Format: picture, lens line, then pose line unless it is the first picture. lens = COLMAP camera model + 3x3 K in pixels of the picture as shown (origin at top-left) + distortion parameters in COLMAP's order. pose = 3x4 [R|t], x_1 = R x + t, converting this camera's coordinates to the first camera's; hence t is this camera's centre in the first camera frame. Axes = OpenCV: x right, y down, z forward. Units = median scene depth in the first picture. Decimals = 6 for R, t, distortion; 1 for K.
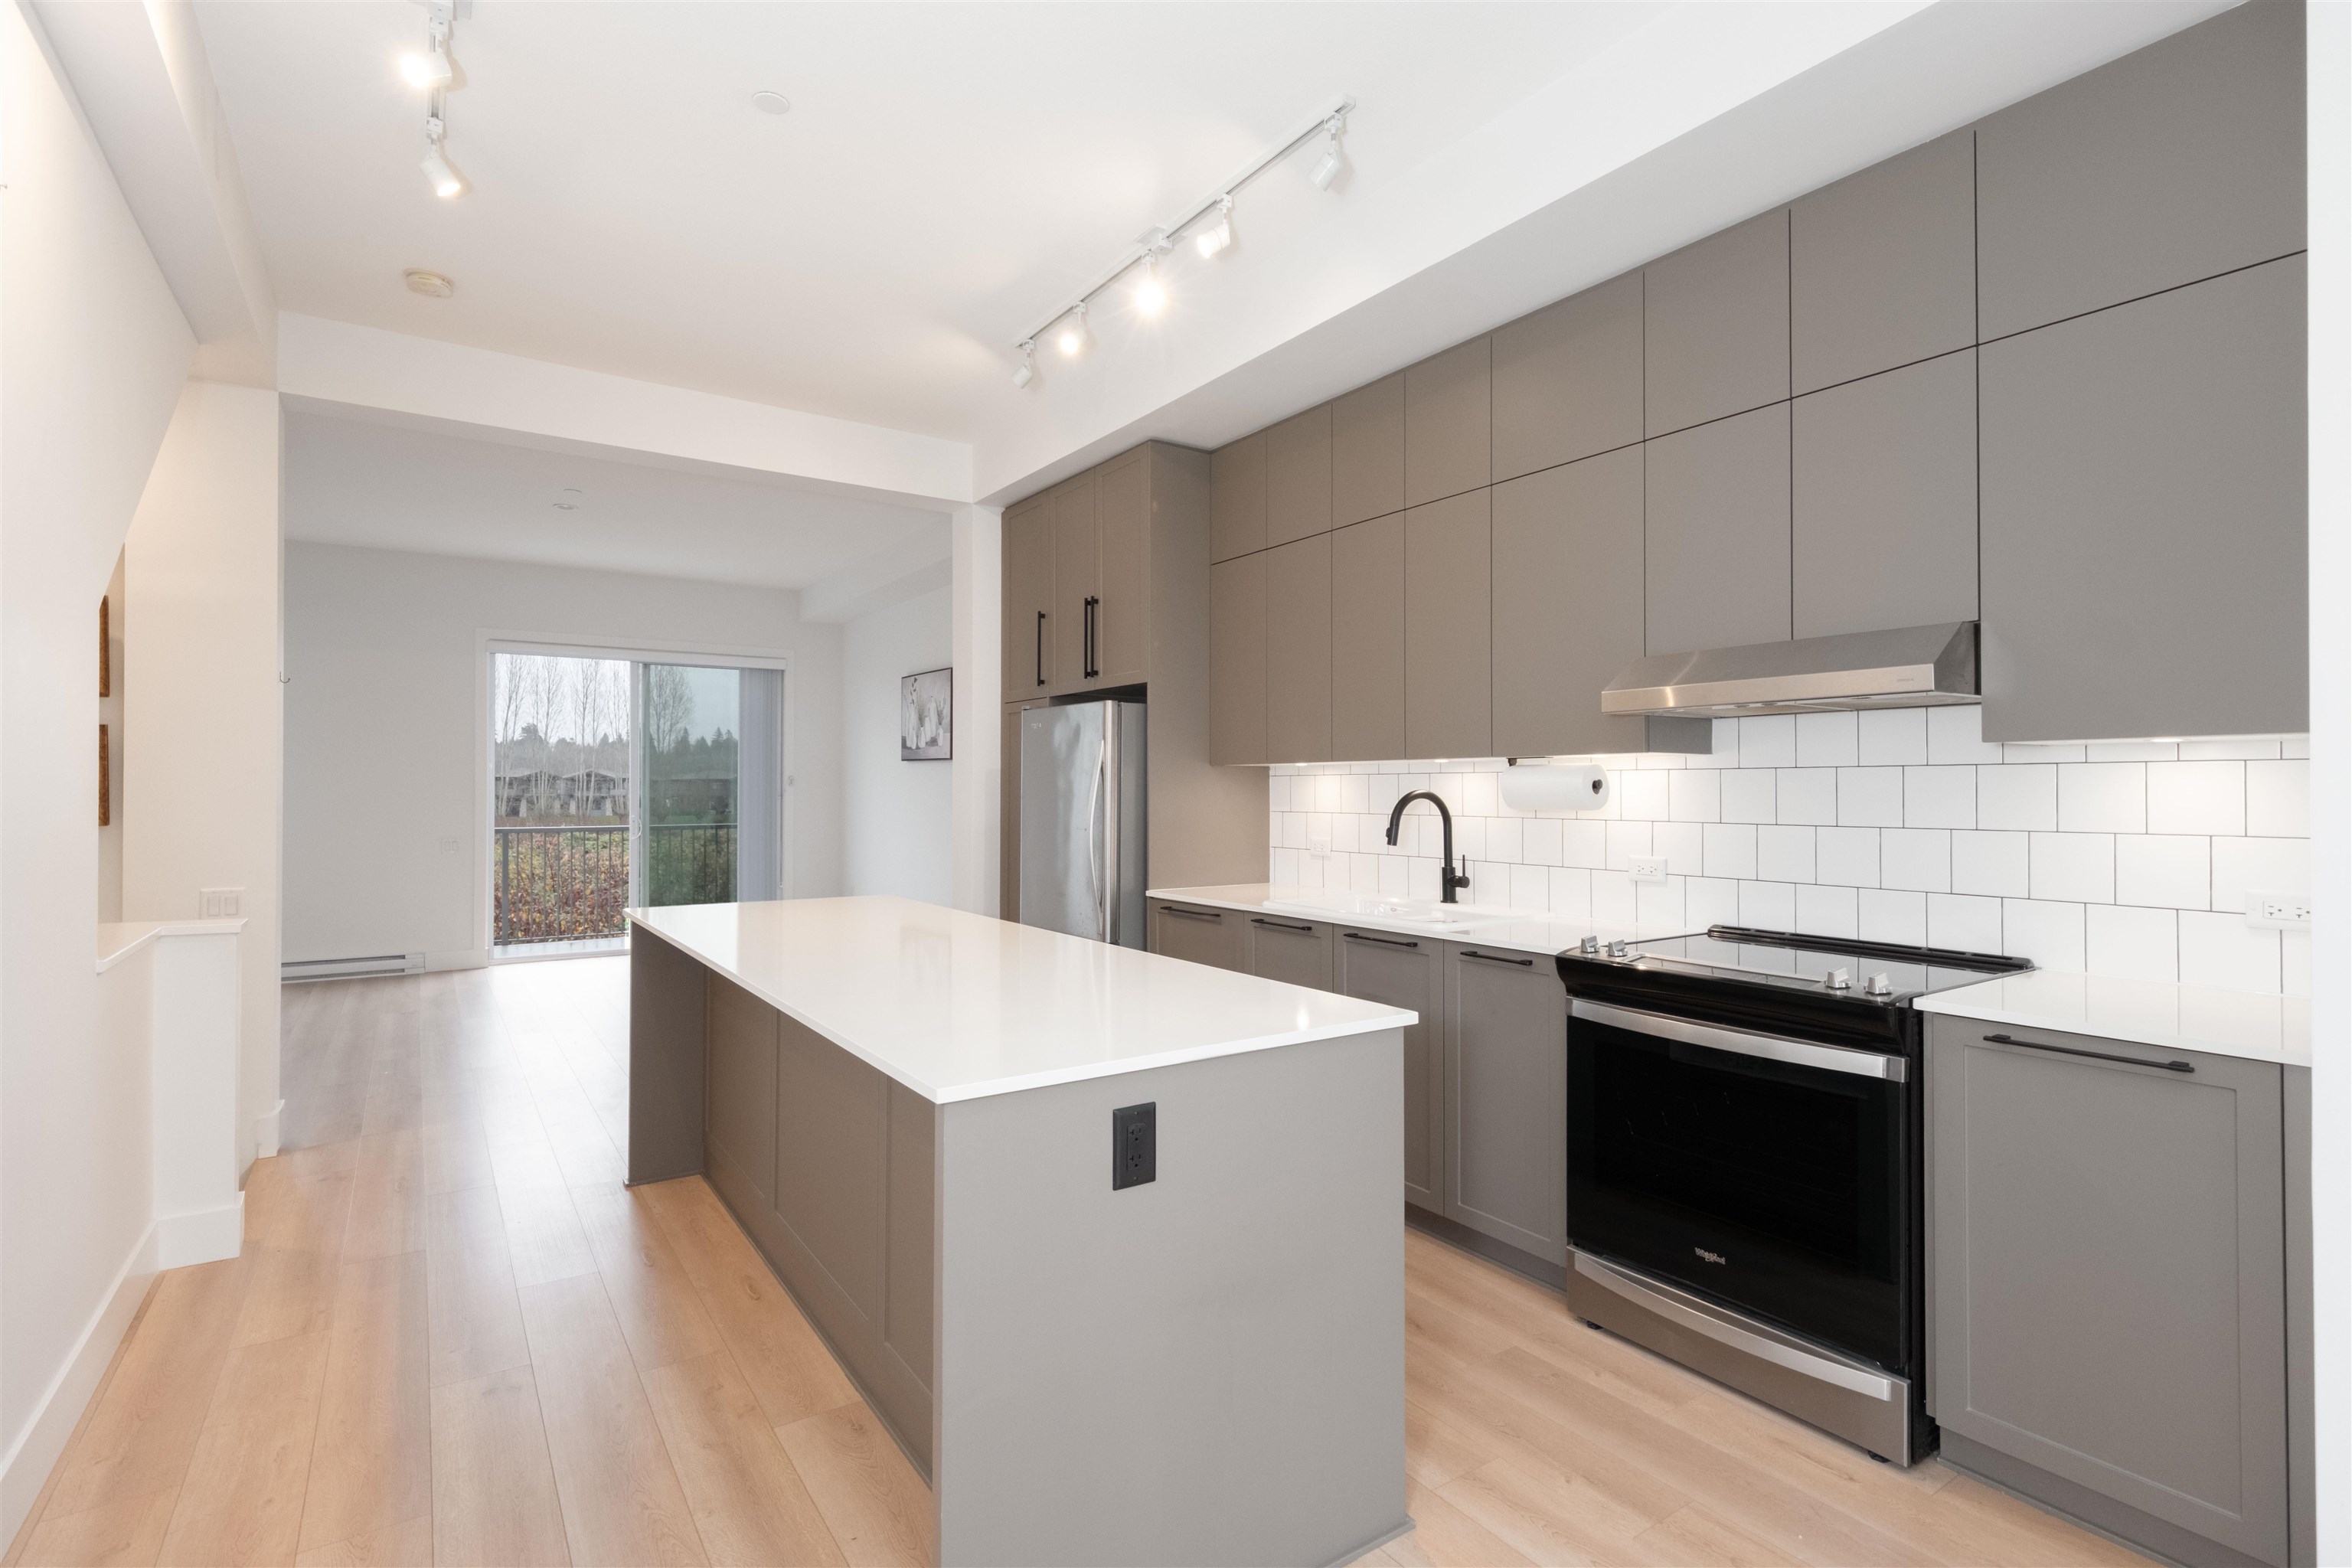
lens RADIAL K [[1094.9, 0, 1176.0], [0, 1094.9, 784.0], [0, 0, 1]] dist [0.021842, -0.011649]
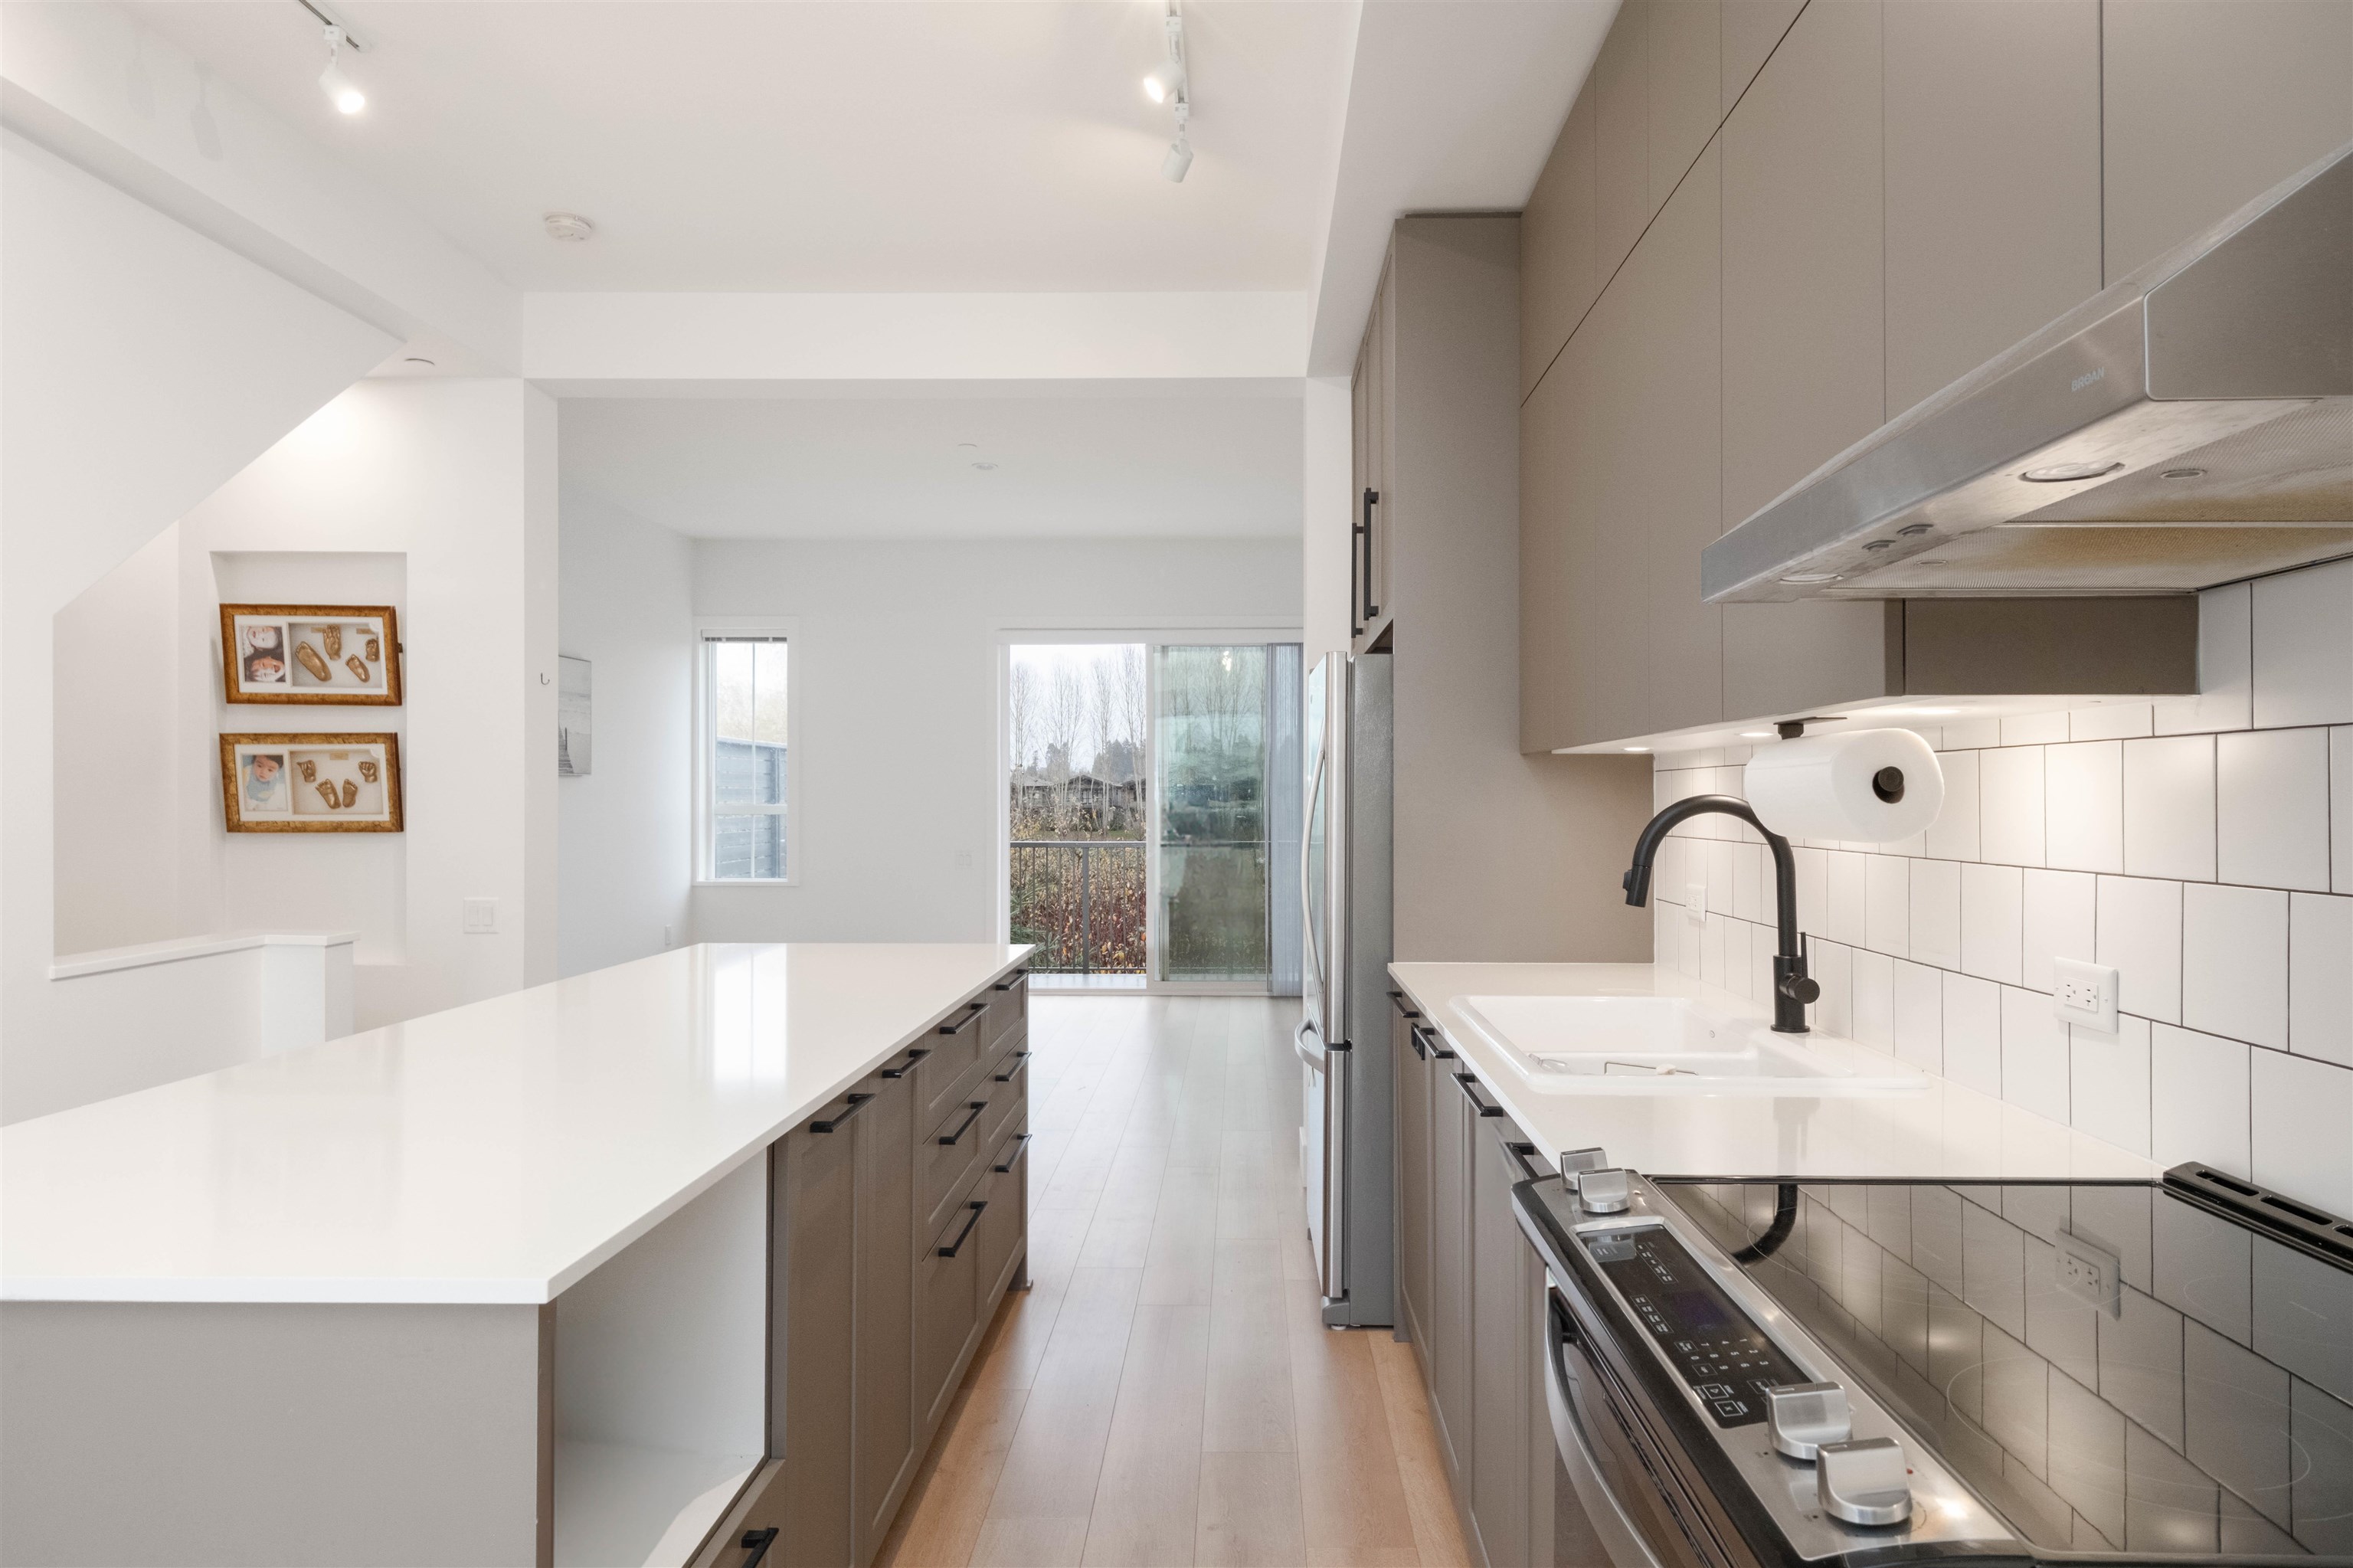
lens RADIAL K [[1424.3, 0, 1232.5], [0, 1424.3, 791.3], [0, 0, 1]] dist [-0.000867, -0.001654]
pose [[0.818821, -0.001788, -0.574047, 0.409767], [0.000797, 0.999998, -0.001978, 0.004869], [0.574049, 0.001162, 0.818820, 0.357429]]
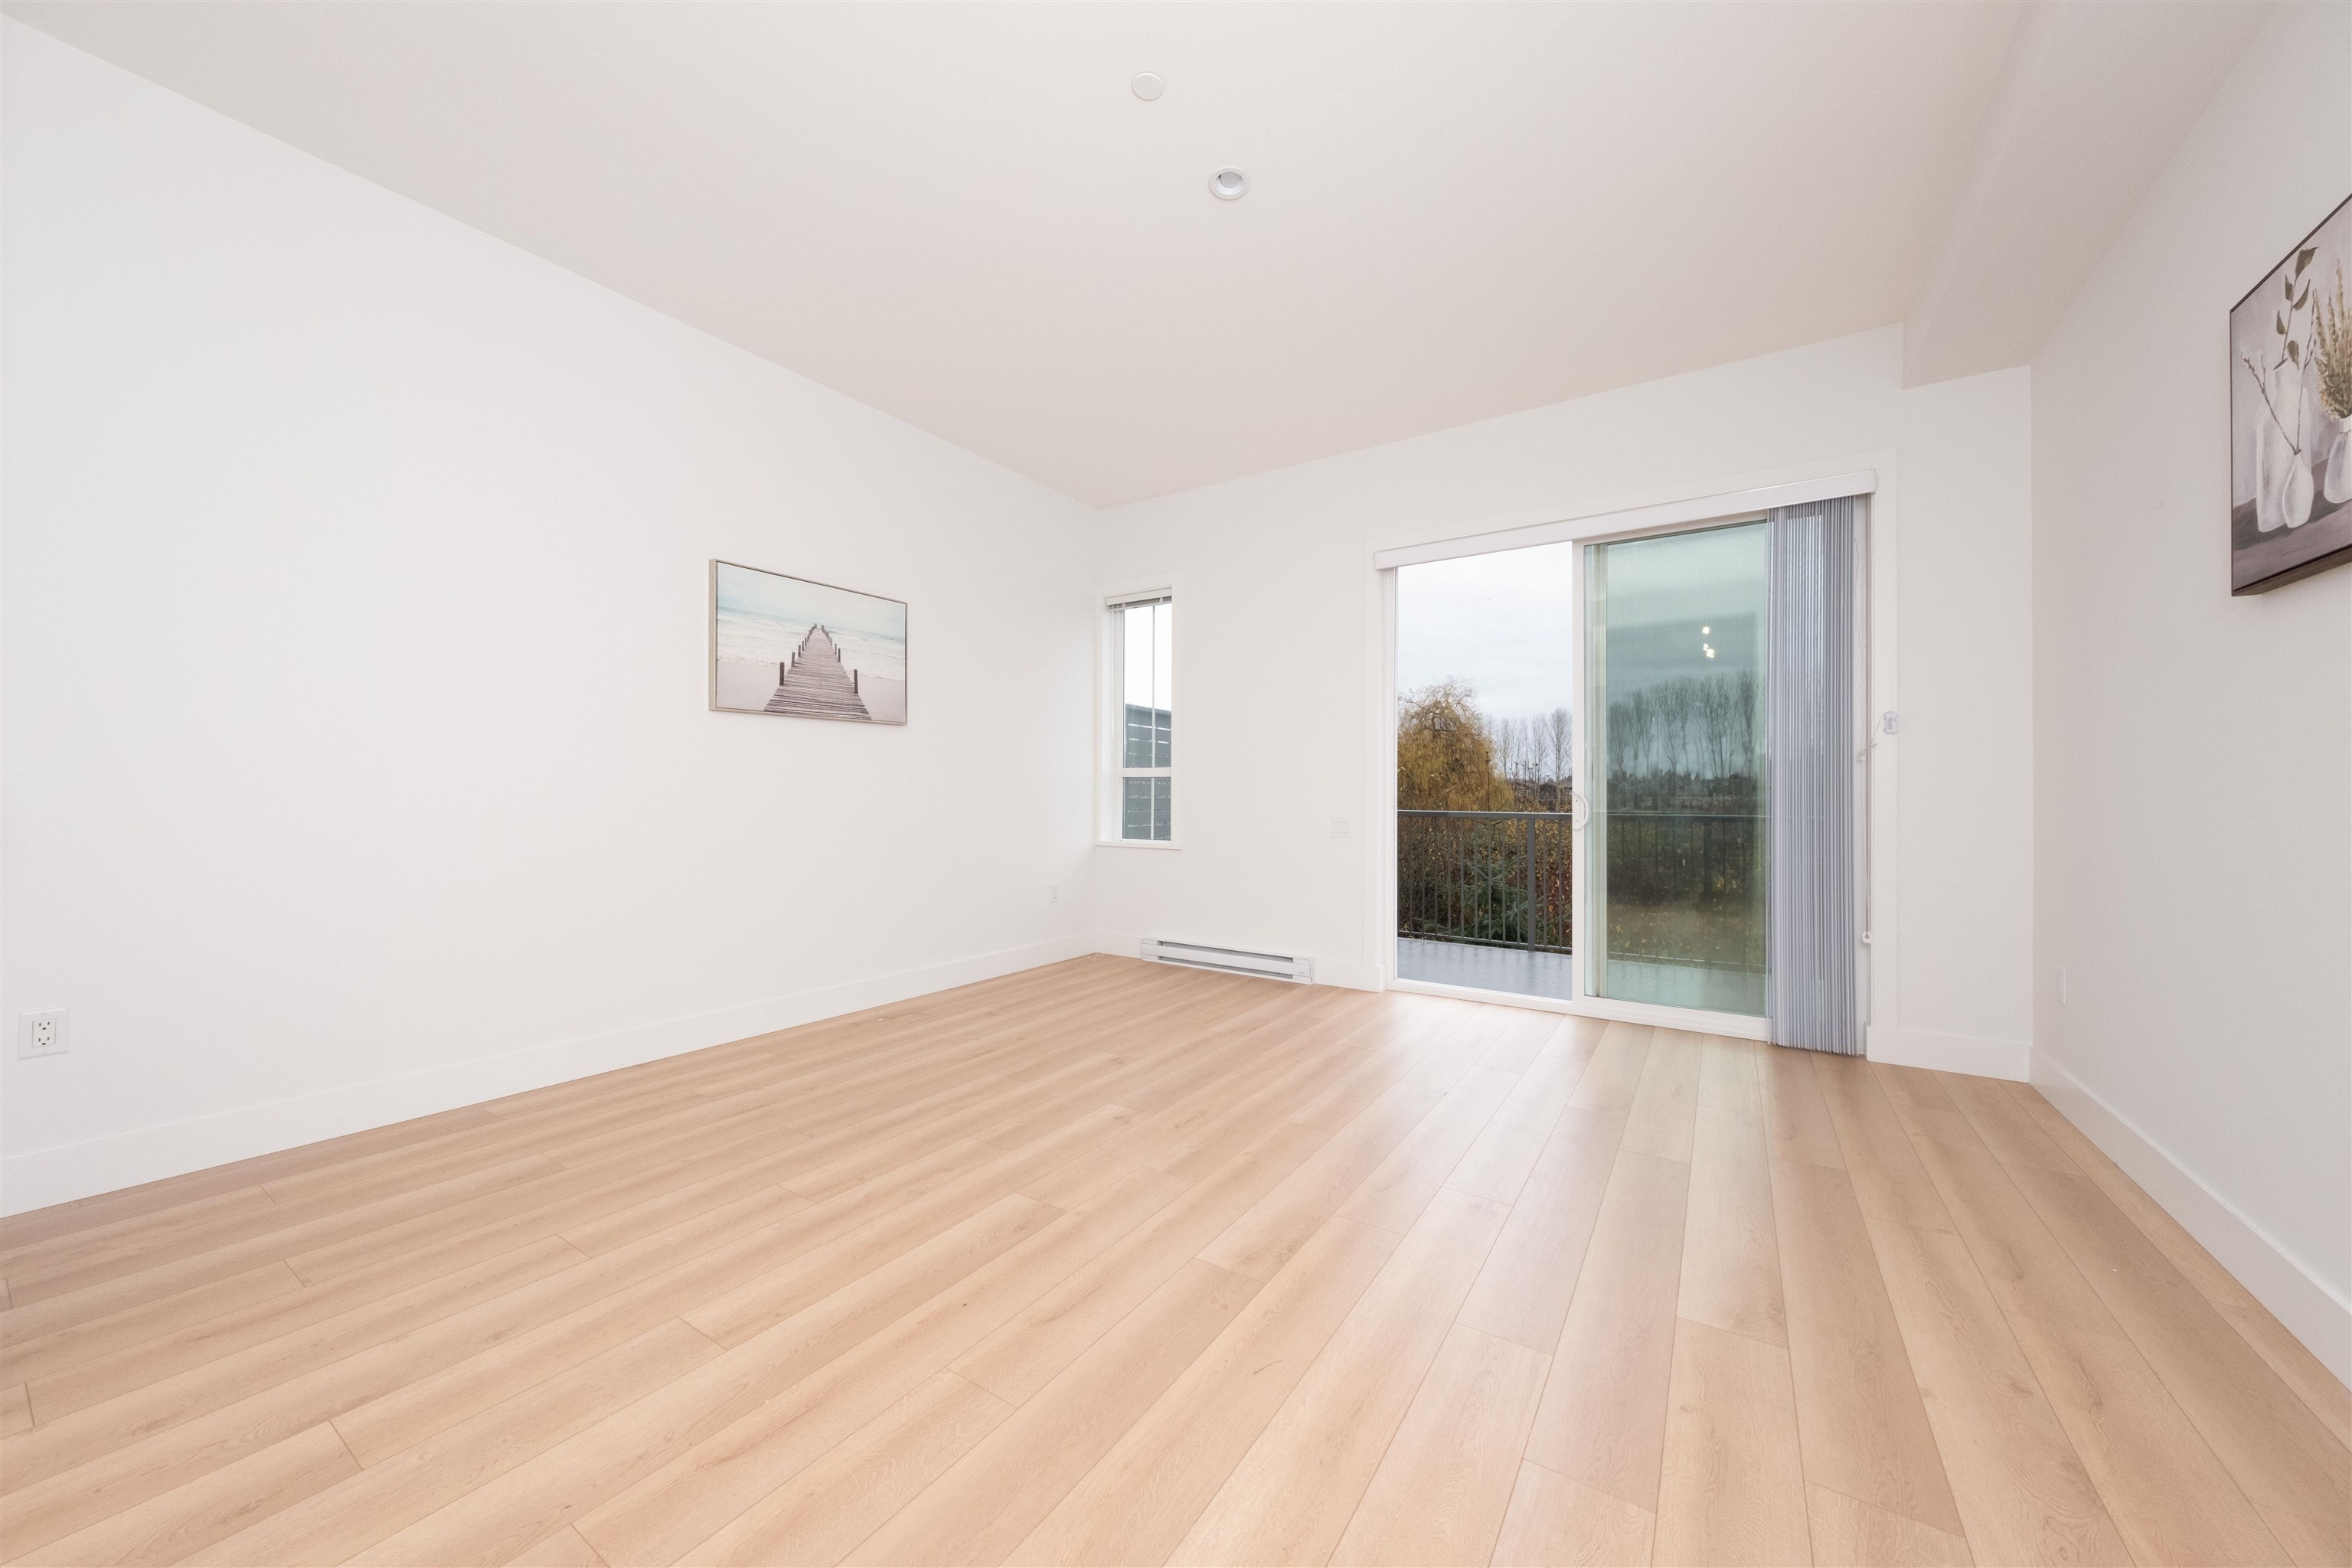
lens RADIAL K [[819.1, 0, 1212.5], [0, 819.1, 797.9], [0, 0, 1]] dist [-0.000089, -0.000065]
pose [[0.402645, 0.004797, -0.915344, -0.345738], [0.000128, 0.999986, 0.005297, 0.068495], [0.915356, -0.002250, 0.402639, 1.437946]]
